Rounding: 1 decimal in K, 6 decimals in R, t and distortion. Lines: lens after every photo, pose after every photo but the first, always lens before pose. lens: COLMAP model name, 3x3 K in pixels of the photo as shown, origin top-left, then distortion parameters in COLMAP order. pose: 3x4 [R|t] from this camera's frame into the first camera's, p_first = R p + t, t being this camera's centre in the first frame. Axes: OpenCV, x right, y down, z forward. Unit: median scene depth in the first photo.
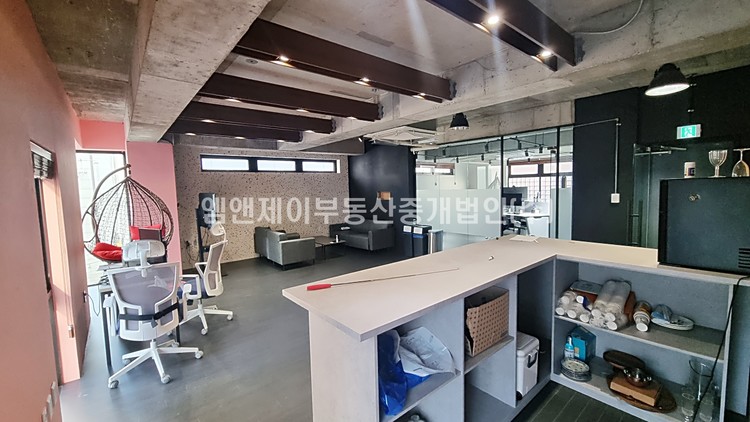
lens RADIAL K [[308.3, 0, 379.2], [0, 308.3, 209.4], [0, 0, 1]] dist [-0.000115, -0.000078]
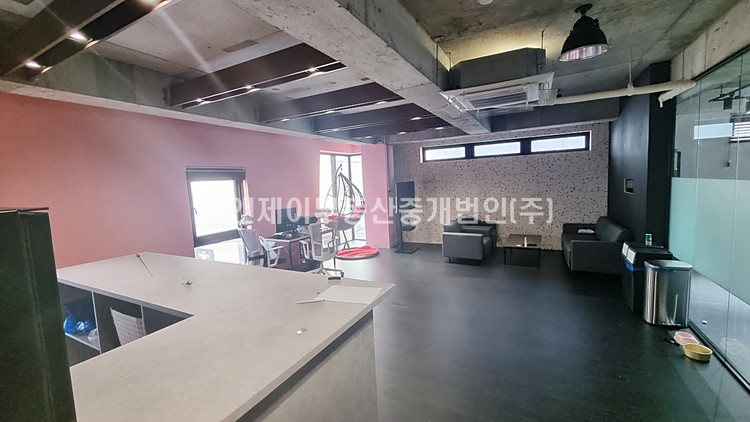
lens RADIAL K [[308.3, 0, 379.0], [0, 308.3, 211.2], [0, 0, 1]] dist [-0.000115, -0.000078]
pose [[0.377660, 0.101834, -0.920328, 0.422096], [-0.032700, 0.994781, 0.096653, -0.042758], [0.925367, -0.006407, 0.379019, 0.375897]]
